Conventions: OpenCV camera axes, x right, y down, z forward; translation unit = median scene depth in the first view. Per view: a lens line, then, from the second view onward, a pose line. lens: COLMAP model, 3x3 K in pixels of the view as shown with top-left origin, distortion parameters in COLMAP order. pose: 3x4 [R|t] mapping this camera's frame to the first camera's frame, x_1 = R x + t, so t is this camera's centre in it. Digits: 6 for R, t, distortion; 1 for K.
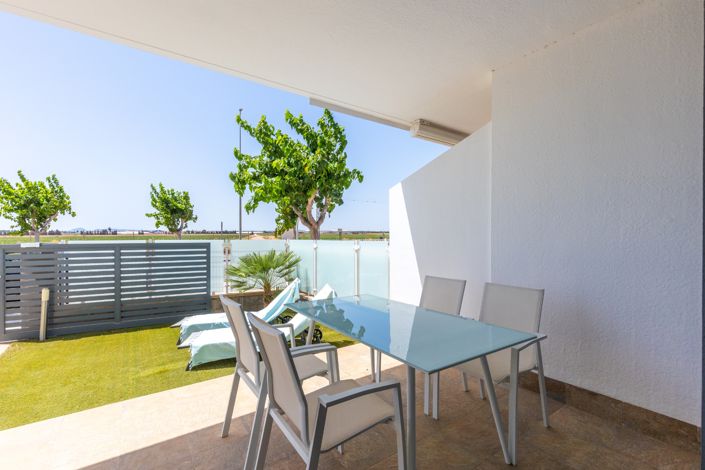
lens RADIAL K [[321.4, 0, 356.1], [0, 321.4, 237.6], [0, 0, 1]] dist [0.014590, -0.000205]
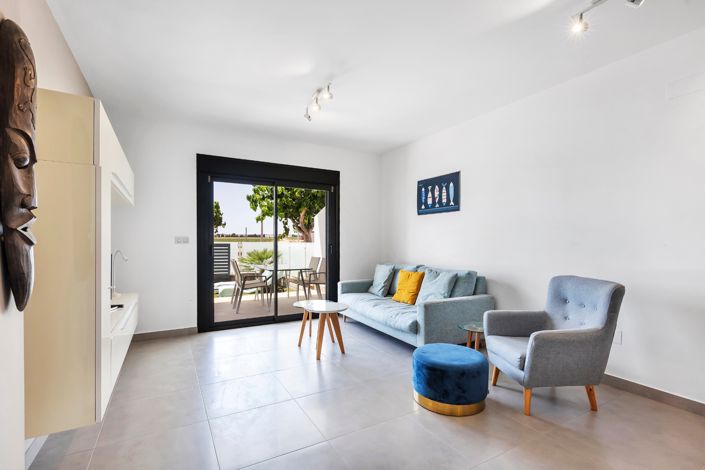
lens RADIAL K [[321.4, 0, 356.1], [0, 321.4, 237.6], [0, 0, 1]] dist [0.014590, -0.000205]
pose [[0.997074, 0.000300, -0.076443, 0.224495], [-0.001105, 0.999944, -0.010496, 0.000816], [0.076436, 0.010550, 0.997019, -0.426245]]
